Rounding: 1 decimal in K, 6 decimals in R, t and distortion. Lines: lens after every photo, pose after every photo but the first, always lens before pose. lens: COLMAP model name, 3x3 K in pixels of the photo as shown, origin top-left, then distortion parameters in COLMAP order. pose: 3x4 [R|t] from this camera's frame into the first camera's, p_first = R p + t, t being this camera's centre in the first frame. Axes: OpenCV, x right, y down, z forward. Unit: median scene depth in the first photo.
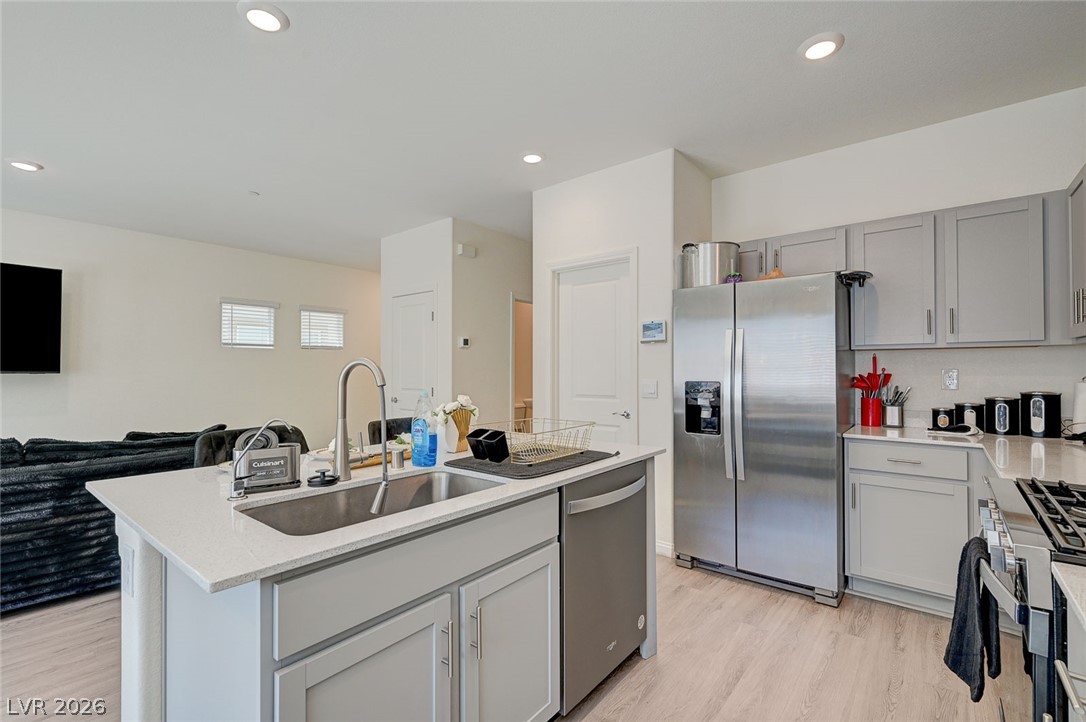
lens RADIAL K [[480.8, 0, 546.9], [0, 480.8, 364.9], [0, 0, 1]] dist [-0.000418, 0.000058]
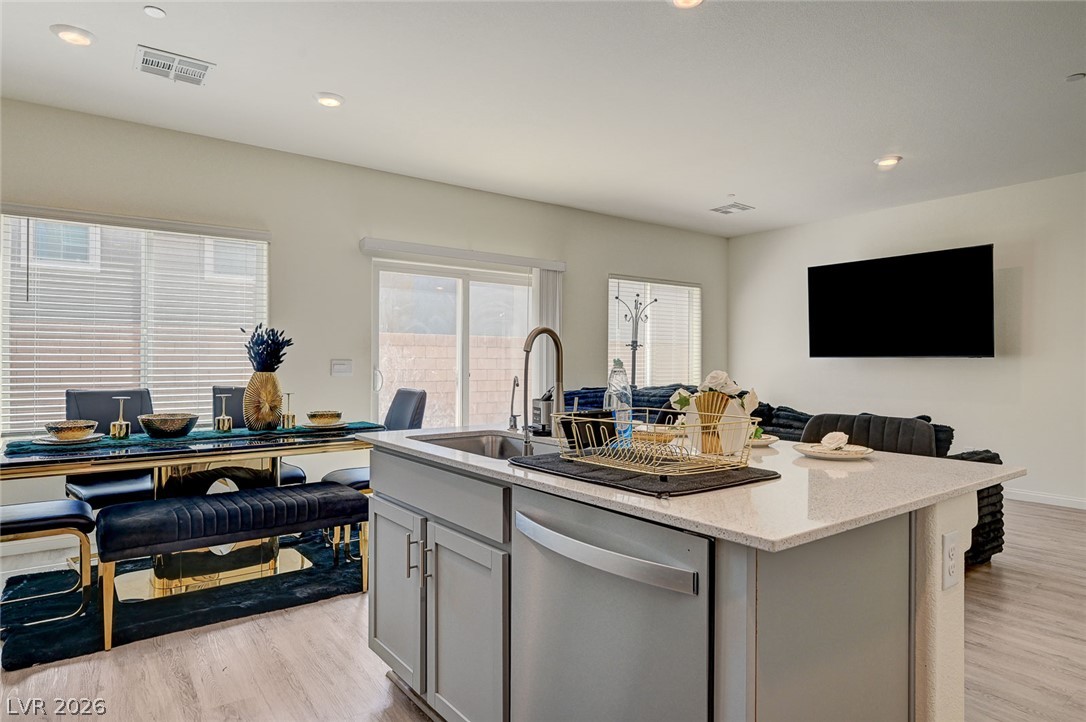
lens RADIAL K [[622.1, 0, 548.1], [0, 622.1, 363.5], [0, 0, 1]] dist [-0.001927, -0.000848]
pose [[-0.244867, 0.000851, -0.969556, 0.561253], [0.007052, 0.999975, -0.000903, 0.039629], [0.969531, -0.007058, -0.244867, 0.762139]]
